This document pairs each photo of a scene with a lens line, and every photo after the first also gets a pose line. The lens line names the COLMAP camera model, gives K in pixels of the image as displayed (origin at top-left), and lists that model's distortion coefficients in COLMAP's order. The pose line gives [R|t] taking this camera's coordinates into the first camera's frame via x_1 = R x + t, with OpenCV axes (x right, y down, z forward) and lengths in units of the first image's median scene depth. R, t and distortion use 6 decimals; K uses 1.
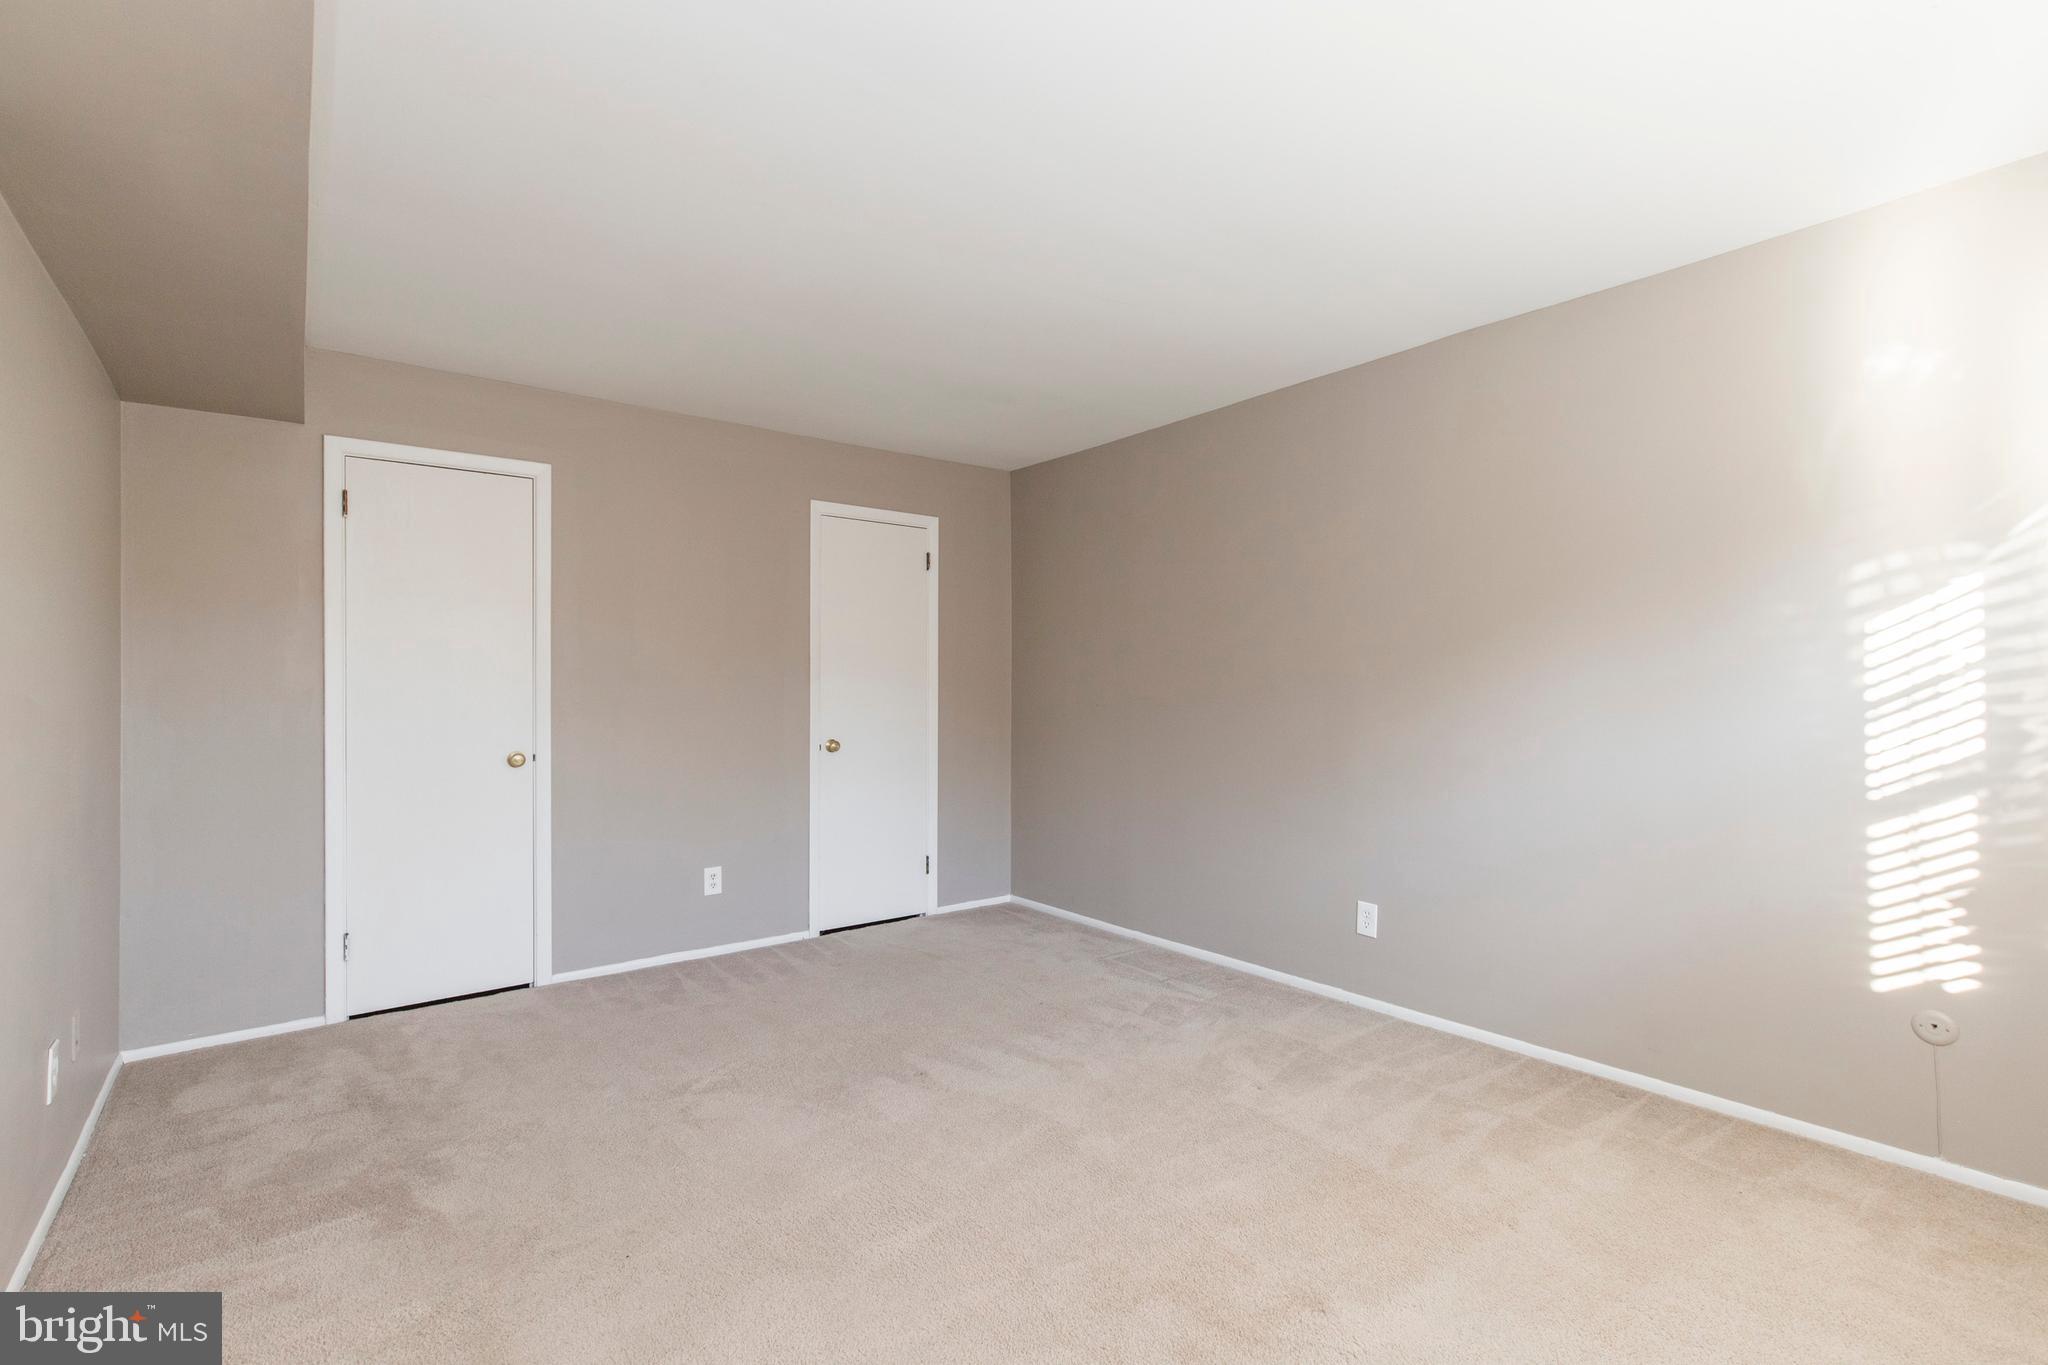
lens RADIAL K [[923.2, 0, 1019.4], [0, 923.2, 683.7], [0, 0, 1]] dist [0.002662, -0.000042]
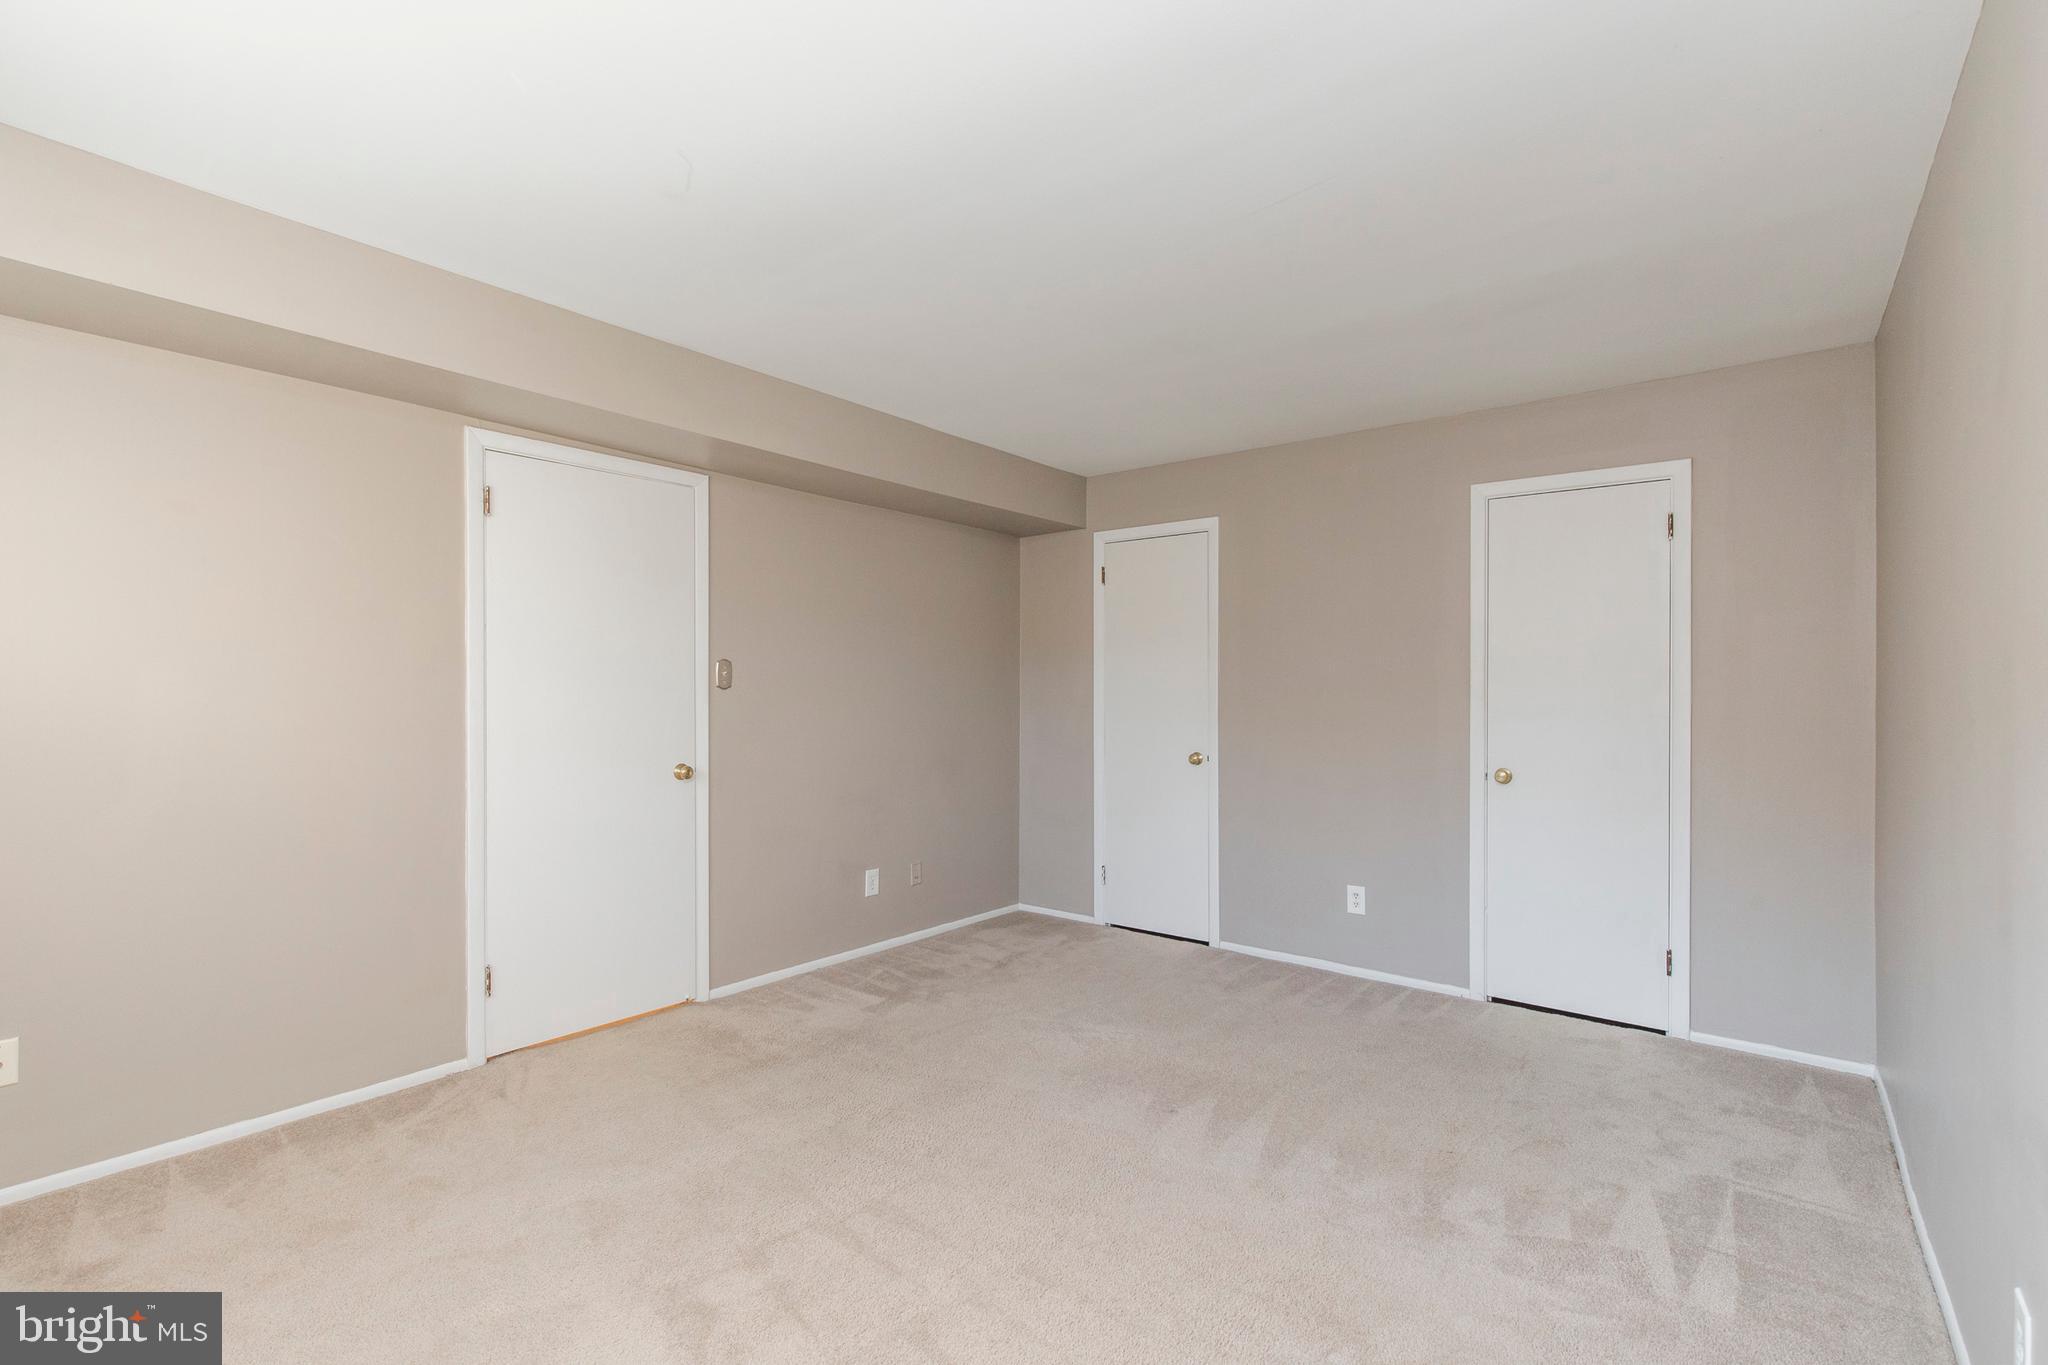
lens RADIAL K [[923.2, 0, 1019.4], [0, 923.2, 683.7], [0, 0, 1]] dist [0.002662, -0.000042]
pose [[0.228759, -0.001748, -0.973482, 0.787098], [0.001430, 0.999998, -0.001460, -0.023115], [0.973482, -0.001058, 0.228761, 0.614564]]
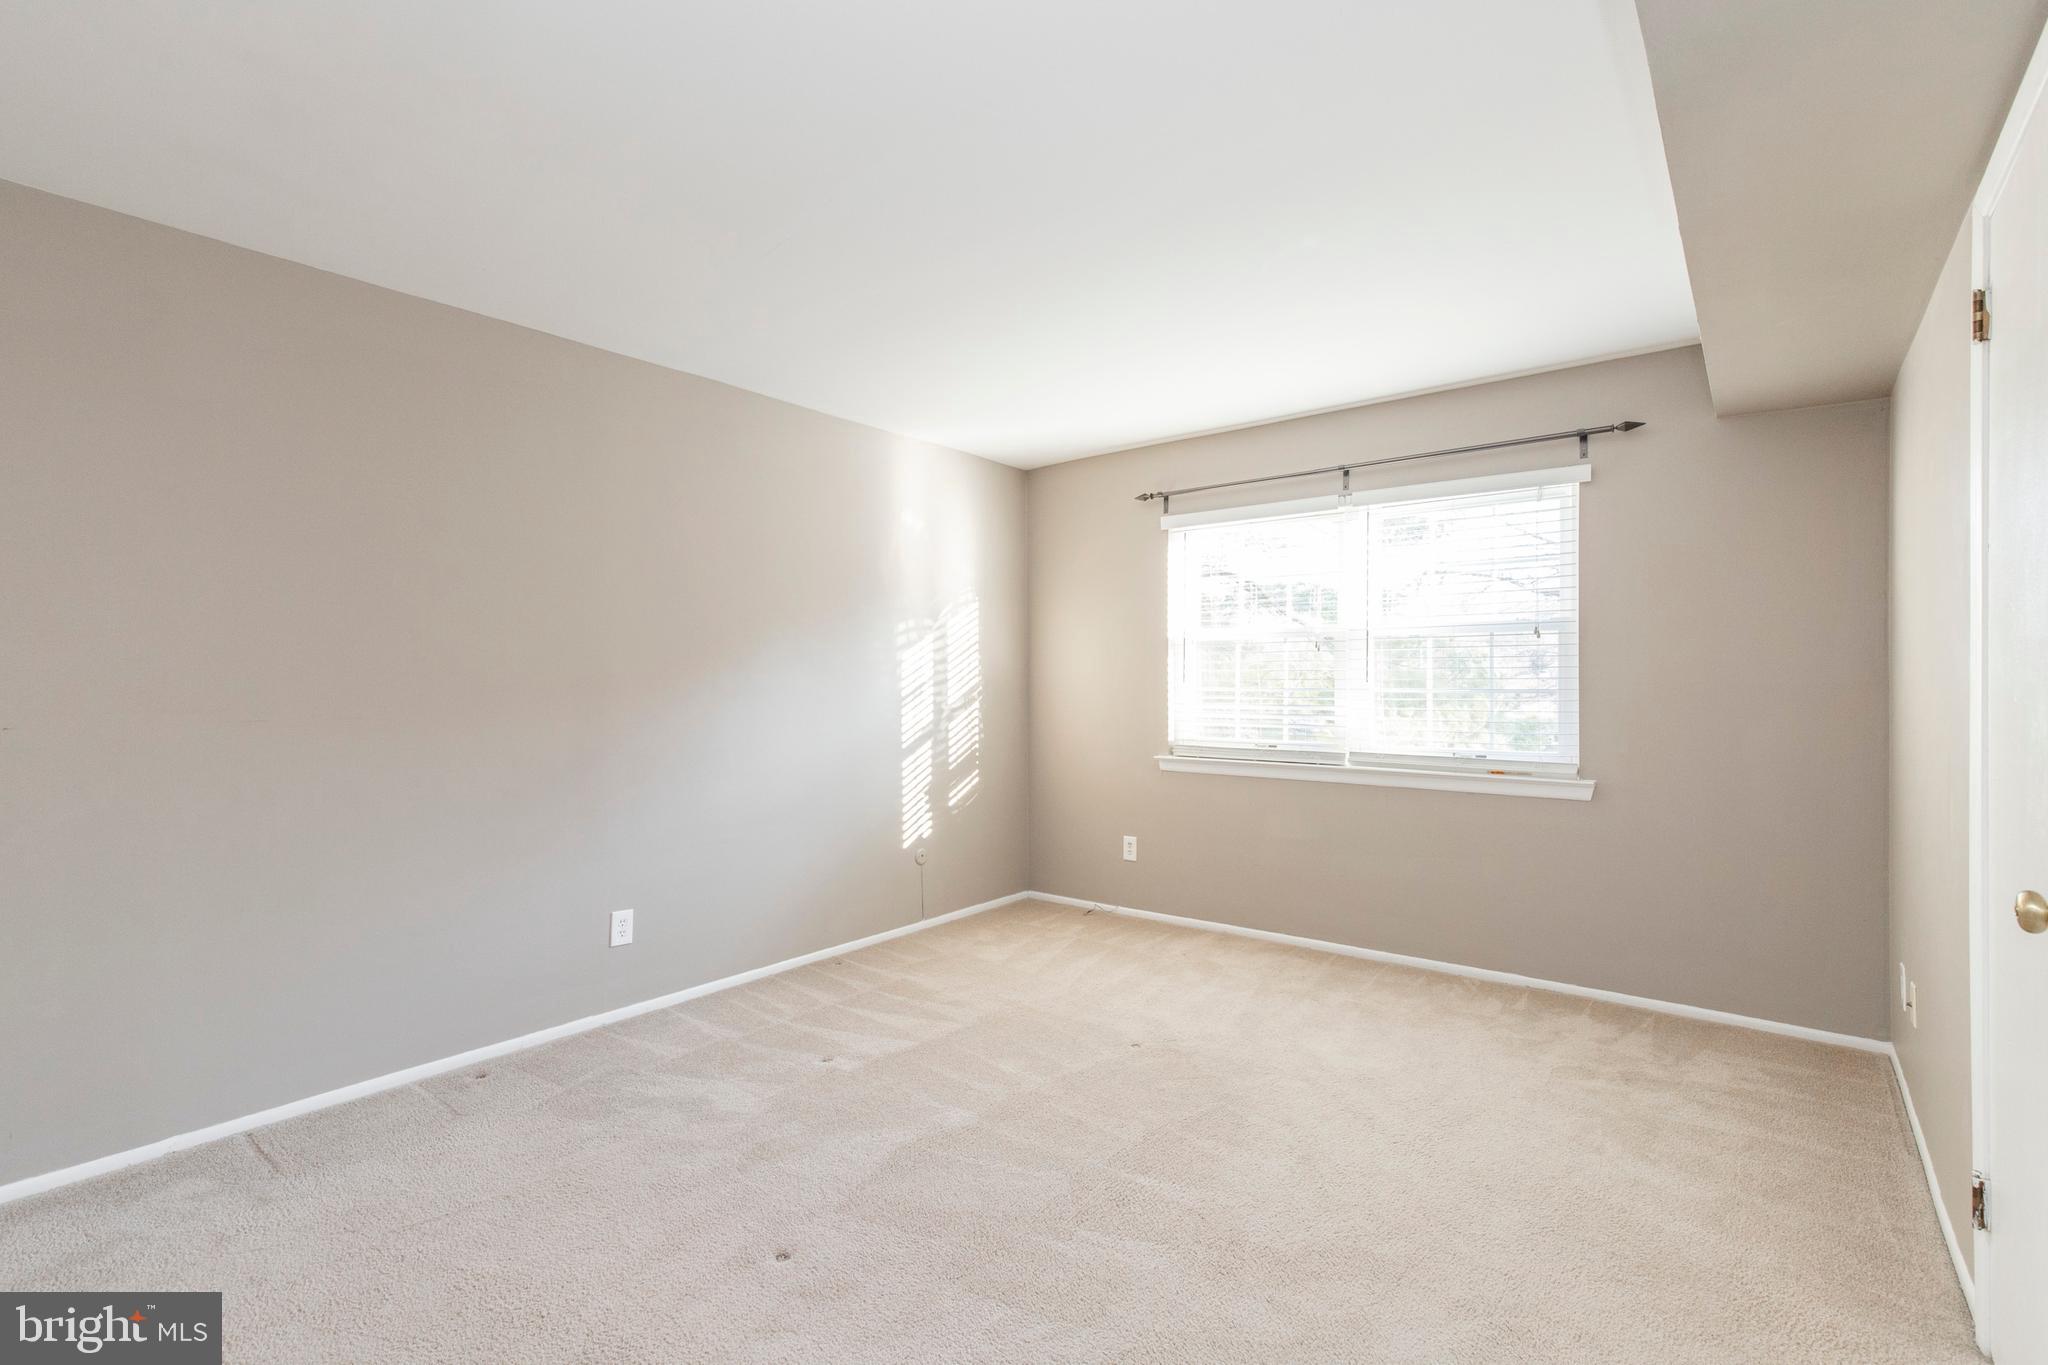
lens RADIAL K [[936.7, 0, 1043.3], [0, 936.7, 688.5], [0, 0, 1]] dist [0.009120, 0.000021]
pose [[-0.236331, -0.004345, 0.971663, -0.829727], [-0.003737, 0.999987, 0.003563, -0.003803], [-0.971665, -0.002789, -0.236344, 0.962219]]
